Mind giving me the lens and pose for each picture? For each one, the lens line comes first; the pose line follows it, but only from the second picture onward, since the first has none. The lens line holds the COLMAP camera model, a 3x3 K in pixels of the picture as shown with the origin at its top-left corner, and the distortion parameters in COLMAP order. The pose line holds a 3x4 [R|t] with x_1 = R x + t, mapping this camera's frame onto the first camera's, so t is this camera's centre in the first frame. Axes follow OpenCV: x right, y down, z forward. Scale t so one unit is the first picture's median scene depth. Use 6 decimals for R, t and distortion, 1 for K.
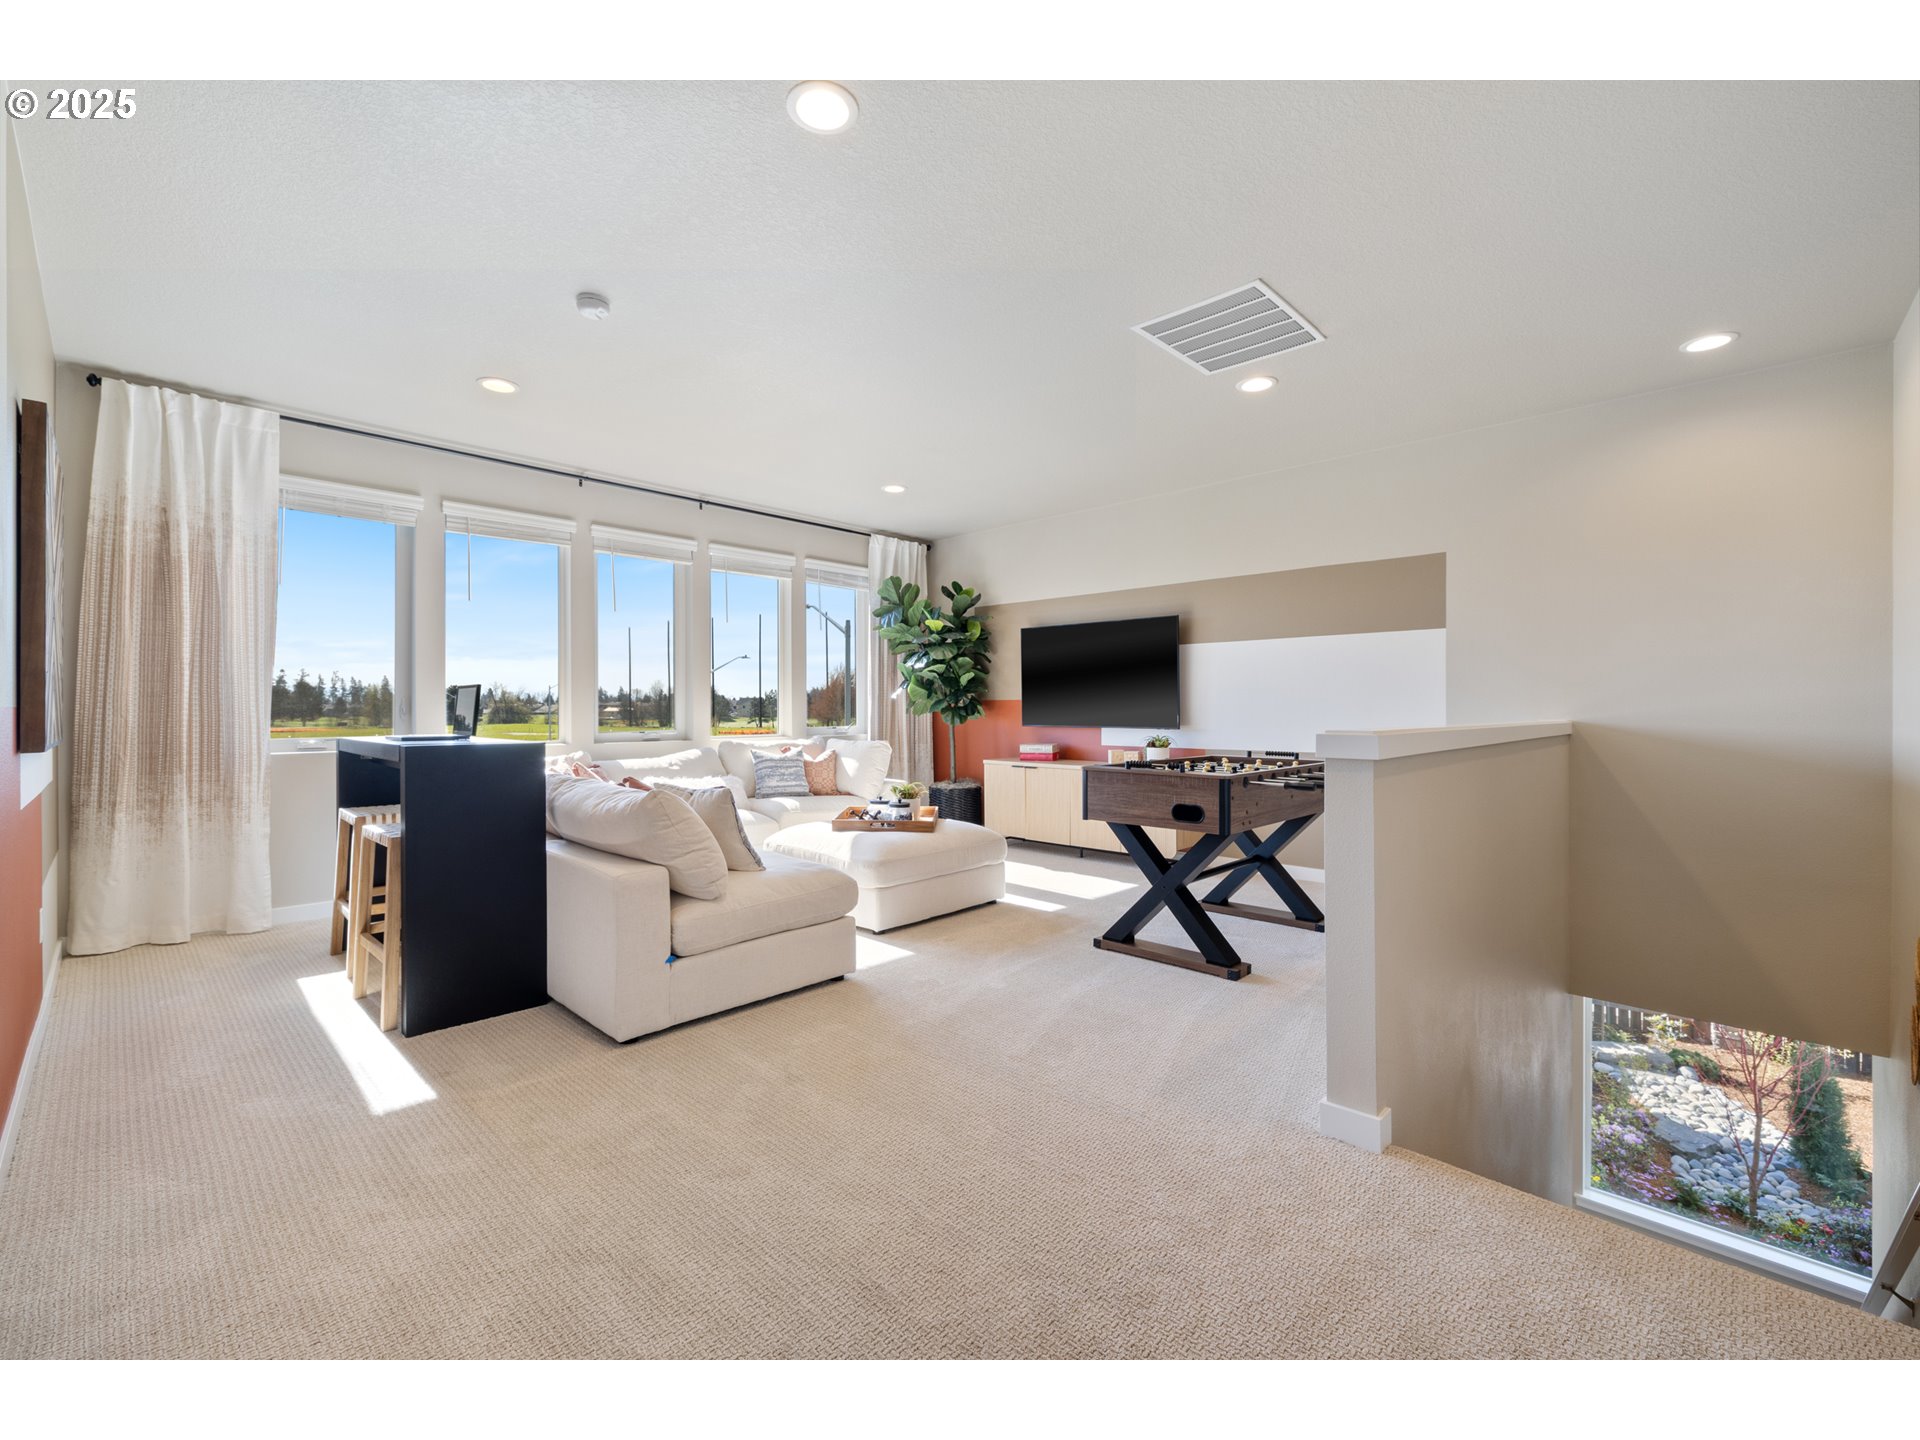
lens RADIAL K [[804.7, 0, 956.4], [0, 804.7, 702.8], [0, 0, 1]] dist [-0.000762, -0.000042]
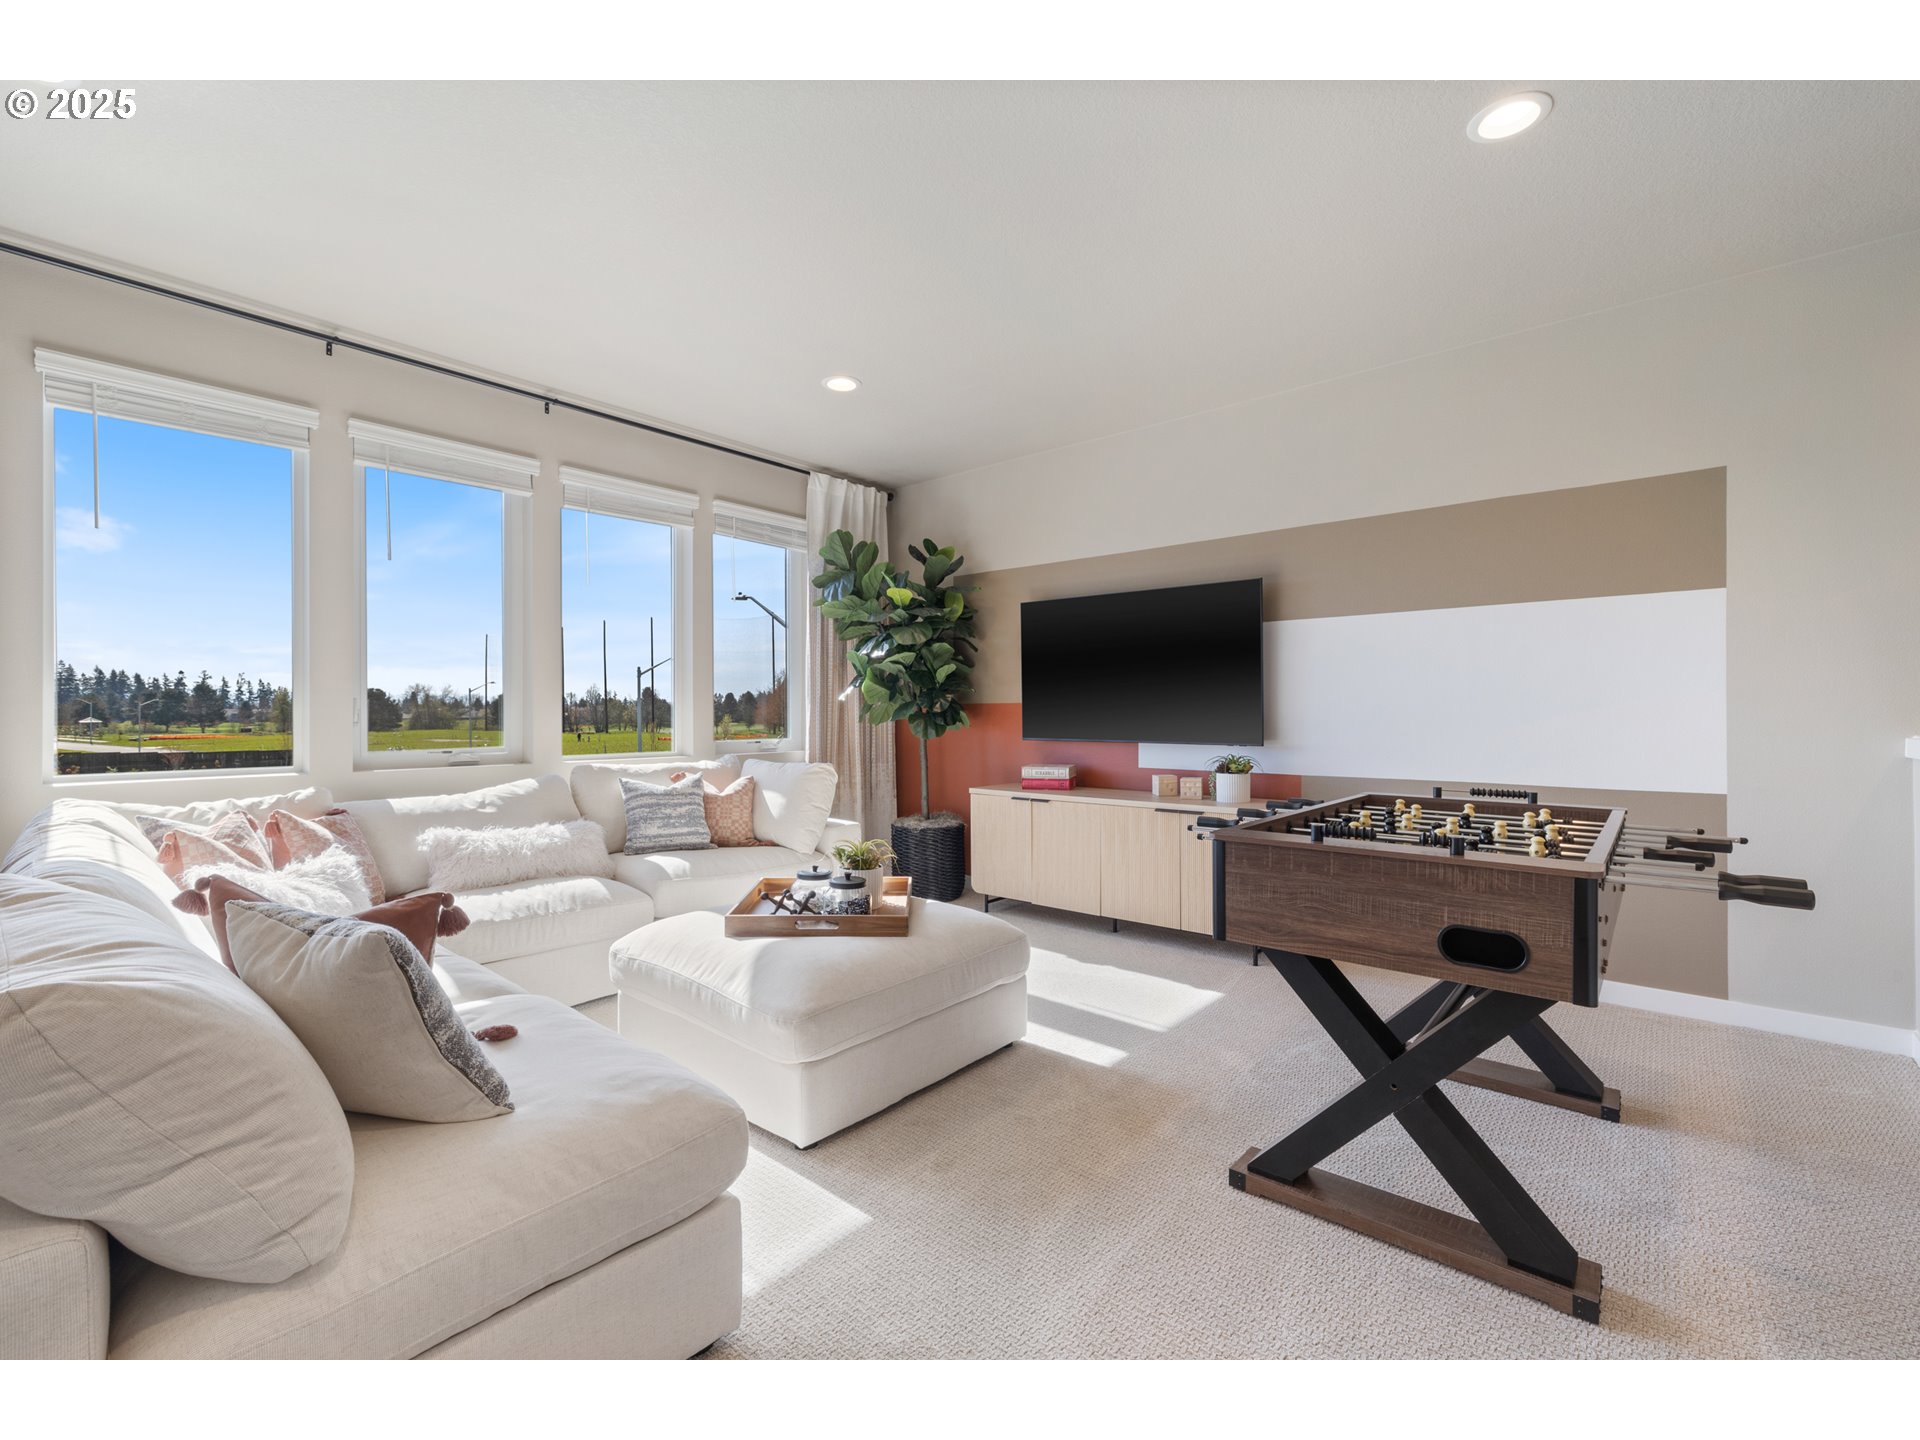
lens RADIAL K [[804.7, 0, 956.4], [0, 804.7, 702.8], [0, 0, 1]] dist [-0.000762, -0.000042]
pose [[0.998306, 0.001352, 0.058161, -0.018668], [-0.000980, 0.999979, -0.006425, 0.000860], [-0.058168, 0.006357, 0.998287, 0.294881]]
